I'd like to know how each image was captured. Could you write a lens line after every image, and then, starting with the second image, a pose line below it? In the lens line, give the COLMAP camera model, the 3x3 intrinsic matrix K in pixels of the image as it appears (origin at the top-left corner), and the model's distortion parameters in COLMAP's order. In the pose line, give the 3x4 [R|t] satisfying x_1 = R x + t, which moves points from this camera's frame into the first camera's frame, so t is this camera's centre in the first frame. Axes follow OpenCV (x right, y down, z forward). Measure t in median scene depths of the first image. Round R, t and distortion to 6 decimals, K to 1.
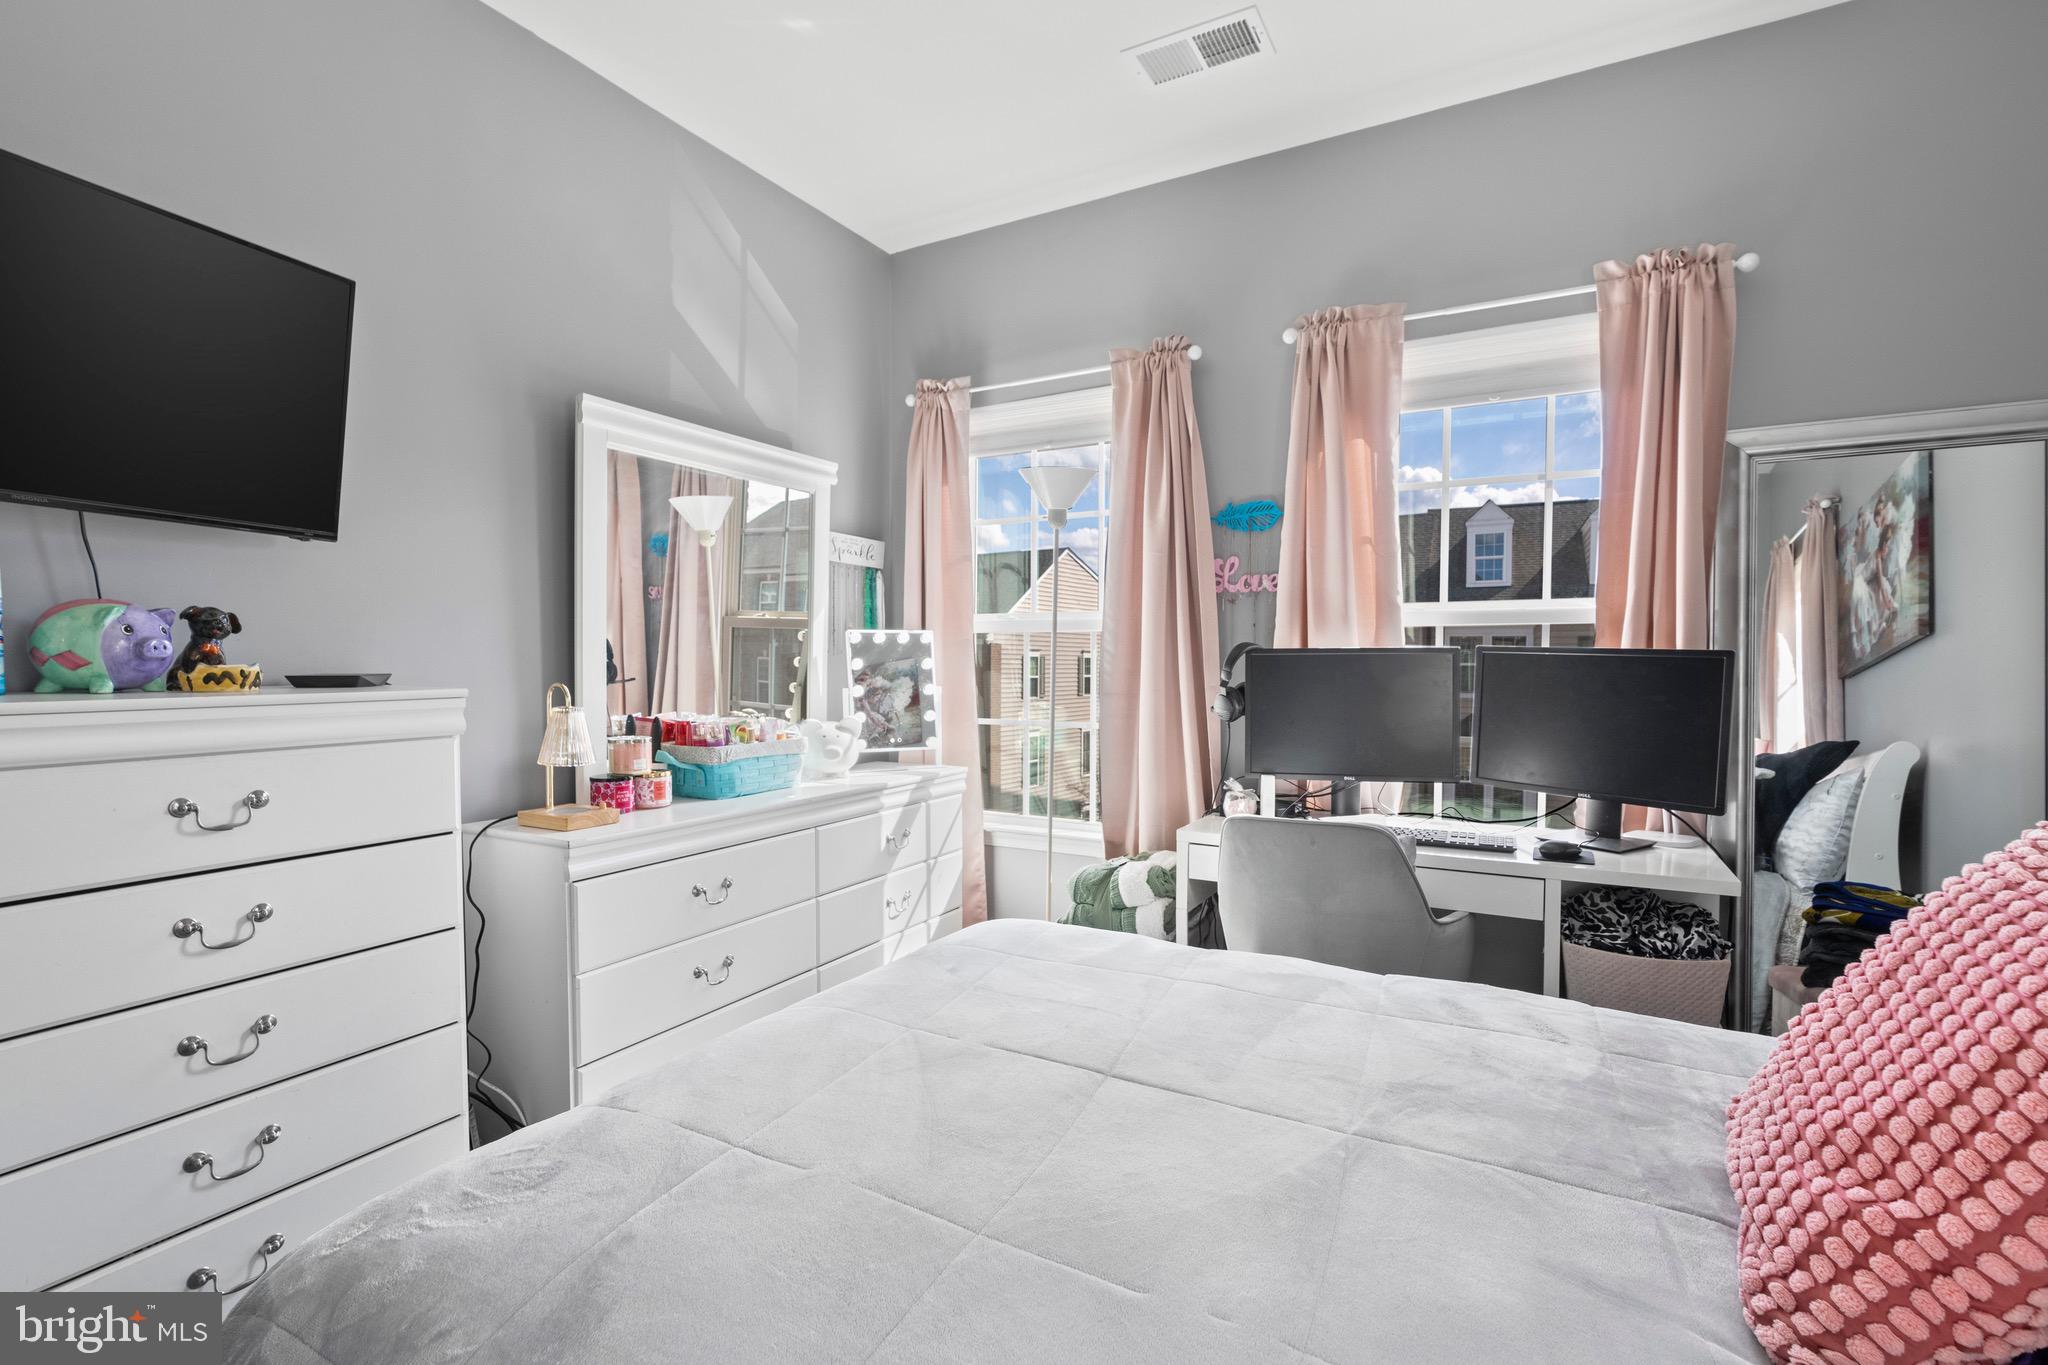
lens RADIAL K [[928.7, 0, 1021.5], [0, 928.7, 690.7], [0, 0, 1]] dist [-0.003221, -0.000186]
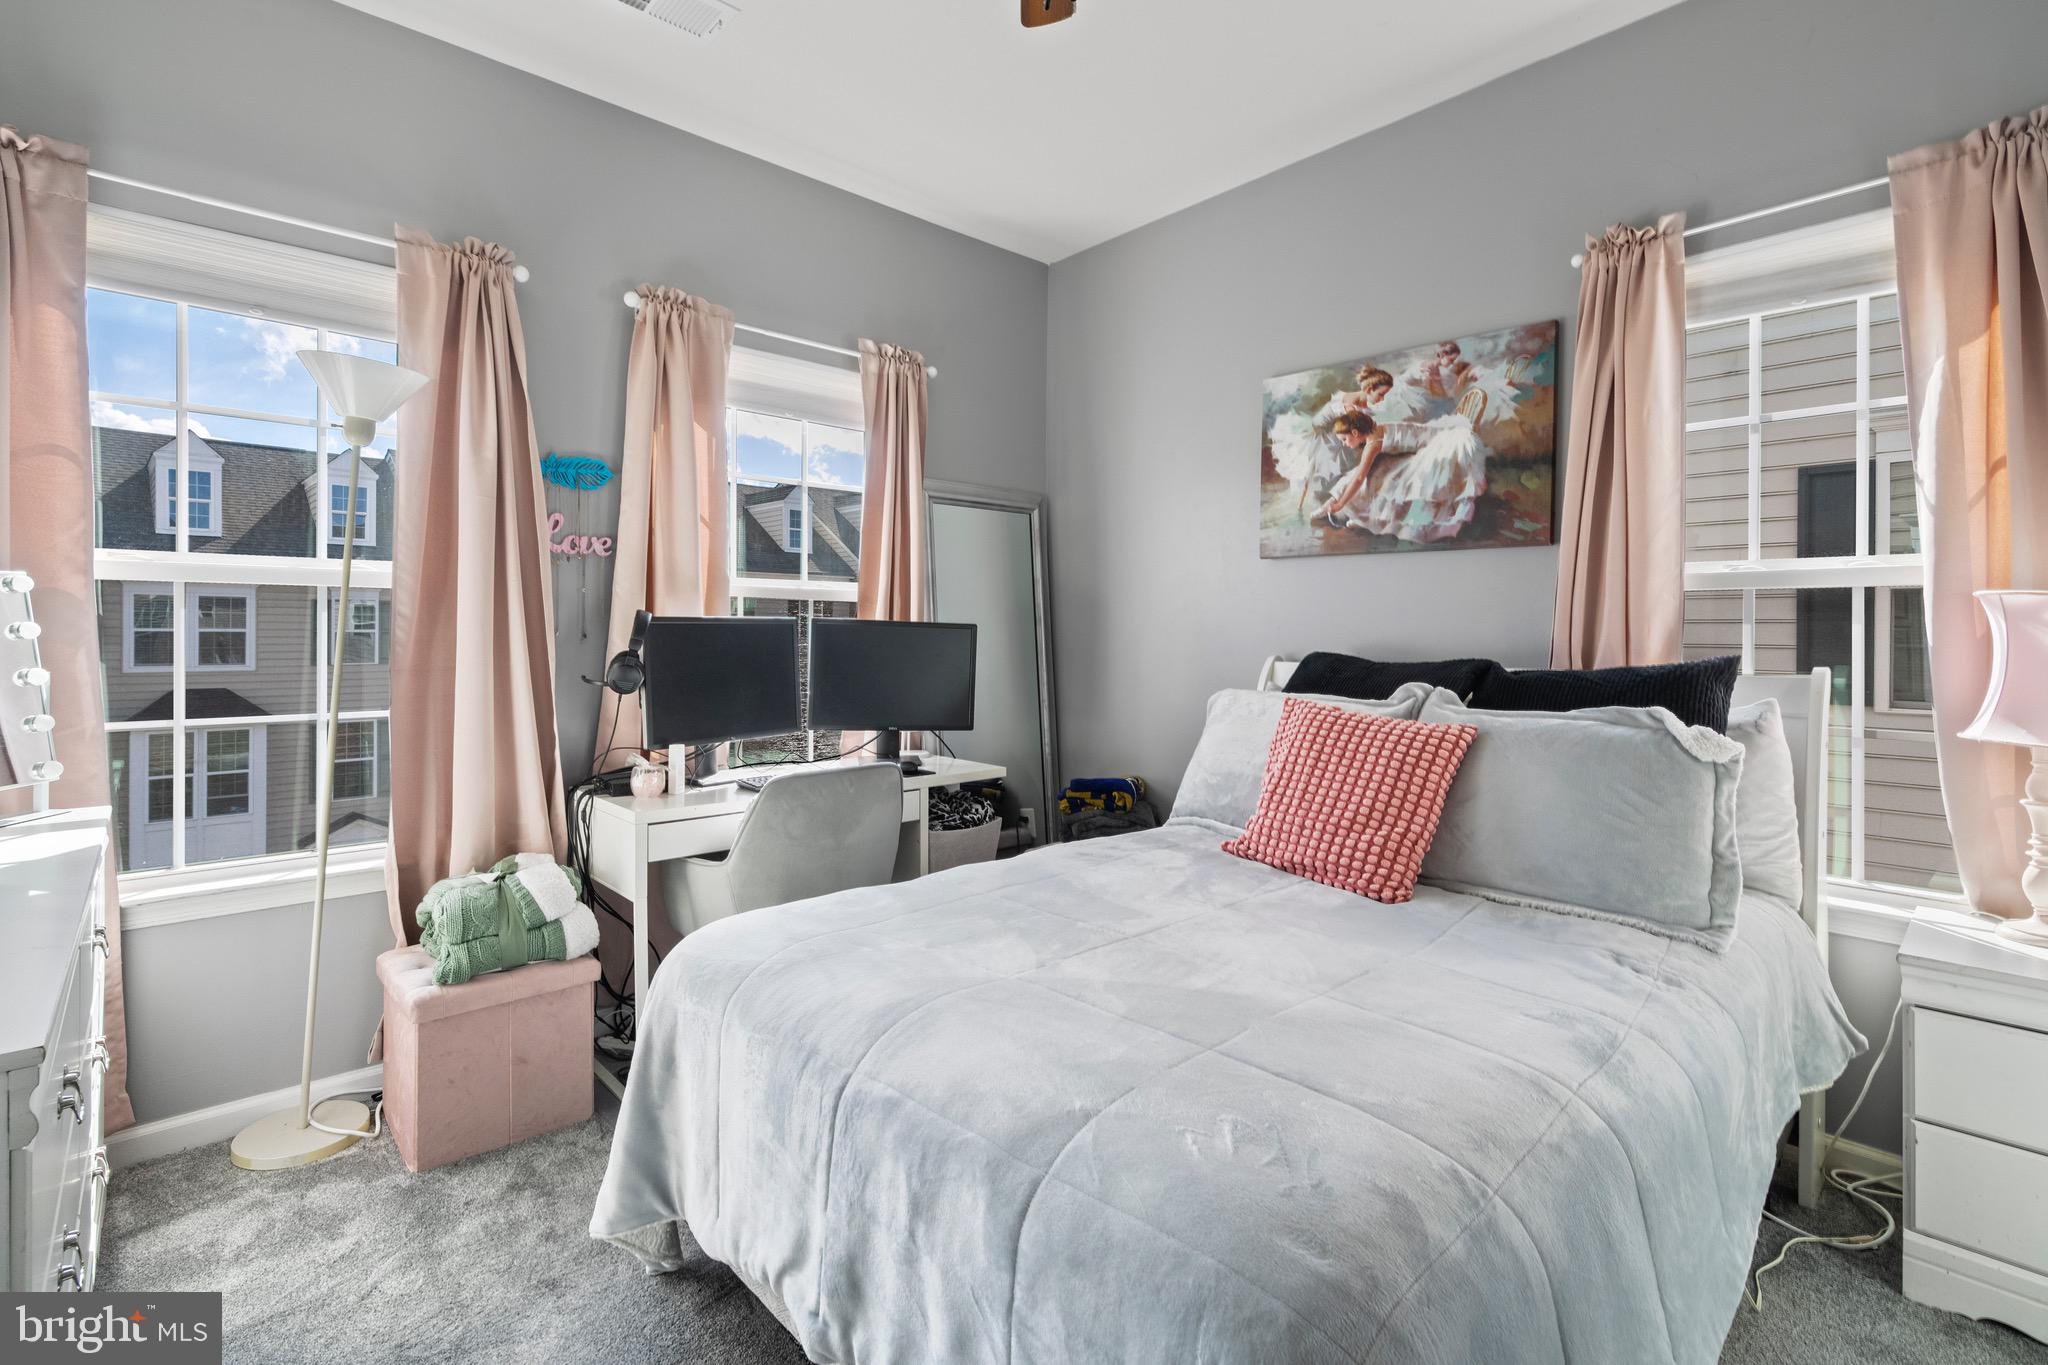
lens RADIAL K [[944.6, 0, 1028.5], [0, 944.6, 617.1], [0, 0, 1]] dist [-0.001382, 0.002101]
pose [[0.312957, 0.014360, 0.949659, -0.546273], [0.024619, 0.999427, -0.023225, -0.011242], [-0.949448, 0.030648, 0.312424, 0.305615]]
